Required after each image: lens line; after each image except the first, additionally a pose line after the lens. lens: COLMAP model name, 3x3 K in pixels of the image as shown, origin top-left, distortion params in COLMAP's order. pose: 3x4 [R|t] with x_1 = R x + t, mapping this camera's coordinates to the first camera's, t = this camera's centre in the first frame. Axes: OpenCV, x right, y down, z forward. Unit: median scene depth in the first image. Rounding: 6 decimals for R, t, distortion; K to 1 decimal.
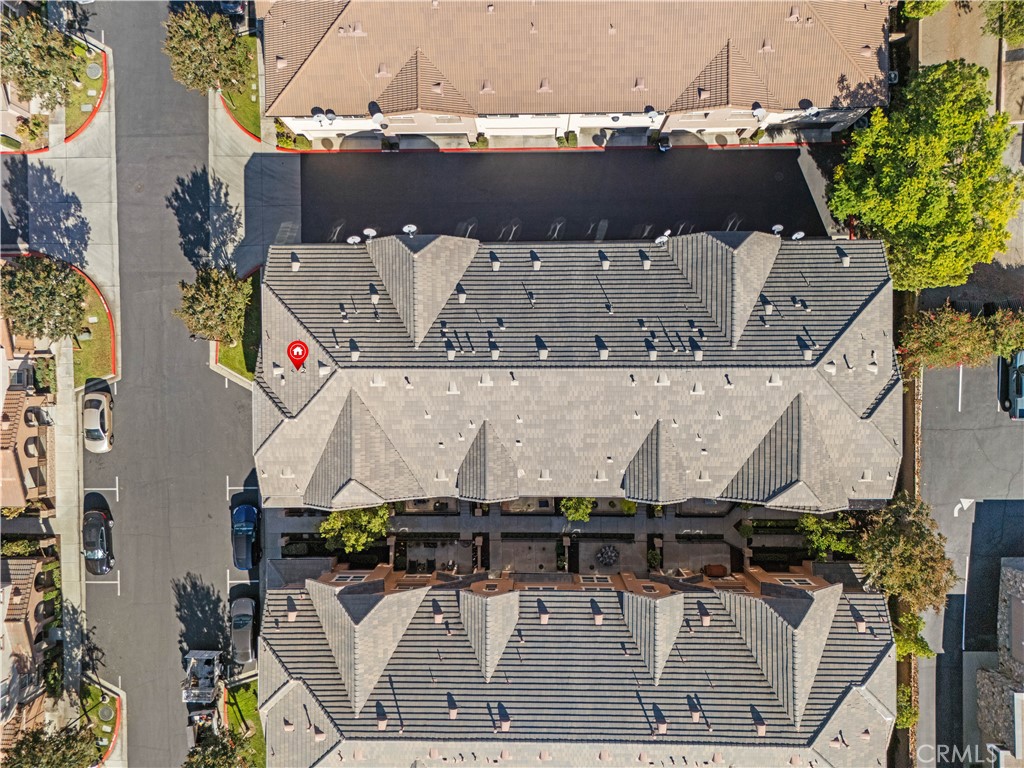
lens RADIAL K [[753.7, 0, 512.0], [0, 753.7, 384.0], [0, 0, 1]] dist [0.073347, -0.073513]
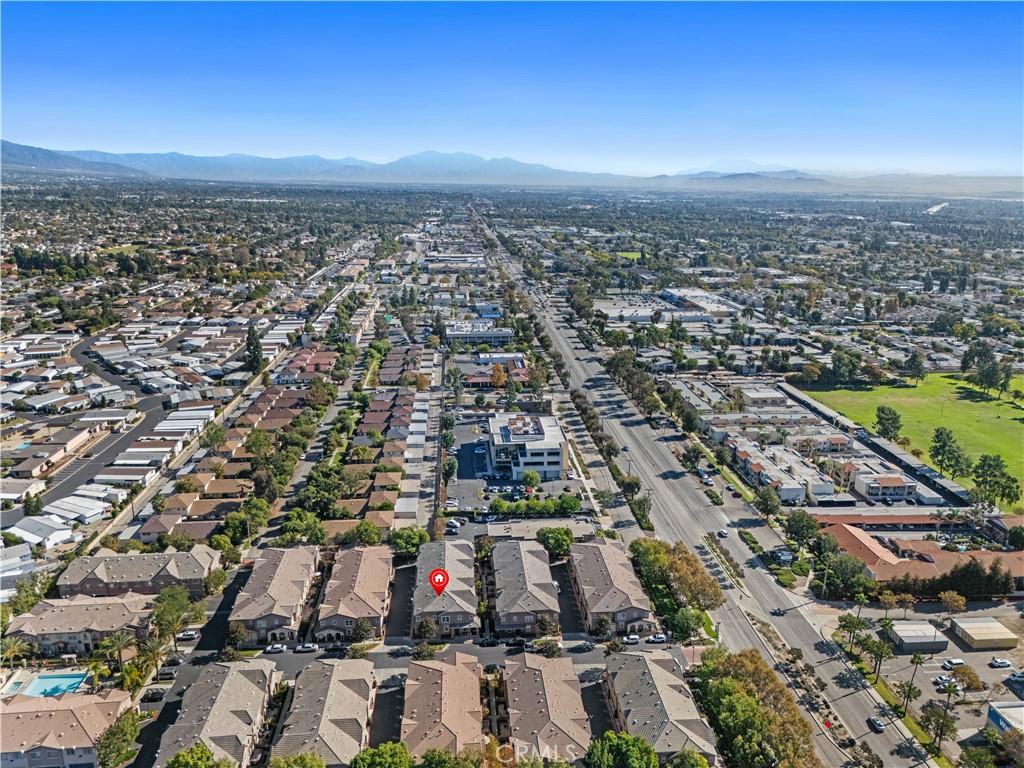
lens RADIAL K [[753.7, 0, 512.0], [0, 753.7, 384.0], [0, 0, 1]] dist [0.073347, -0.073513]
pose [[-0.073321, -0.226571, 0.971231, -3.943399], [0.997241, -0.027953, 0.068764, 0.095692], [0.011569, 0.973593, 0.227996, -1.104477]]
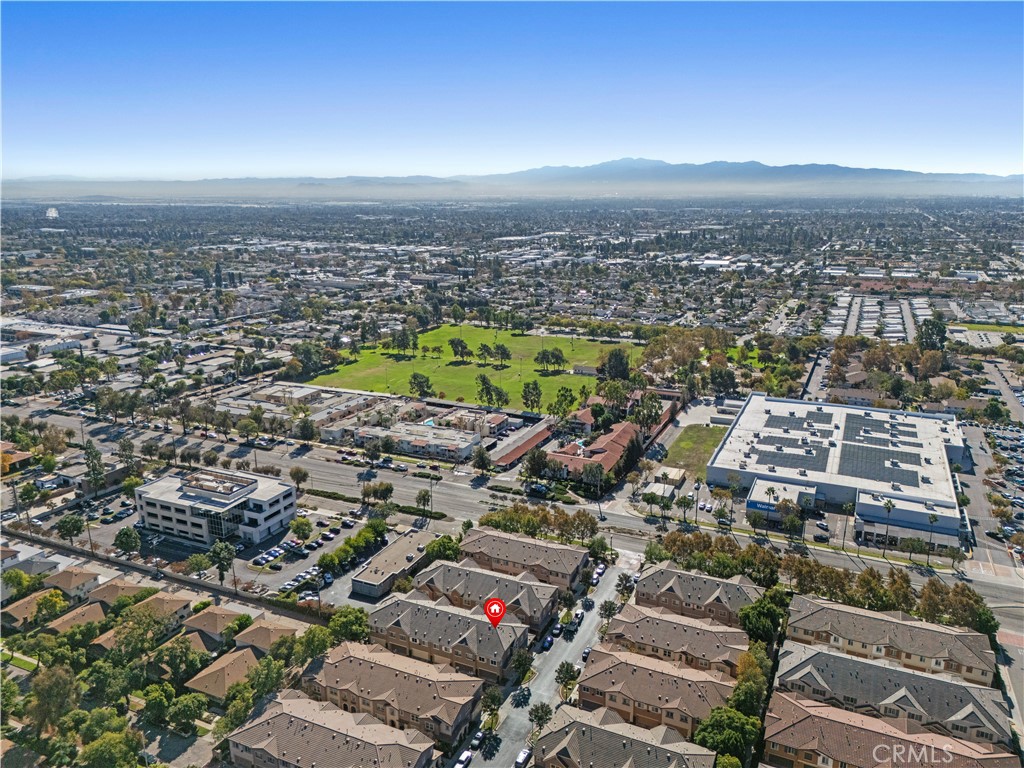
lens RADIAL K [[753.7, 0, 512.0], [0, 753.7, 384.0], [0, 0, 1]] dist [0.073347, -0.073513]
pose [[-0.905765, -0.069886, 0.417978, -1.792759], [0.421576, -0.249051, 0.871921, -3.021090], [0.043163, 0.965965, 0.255044, -1.232386]]
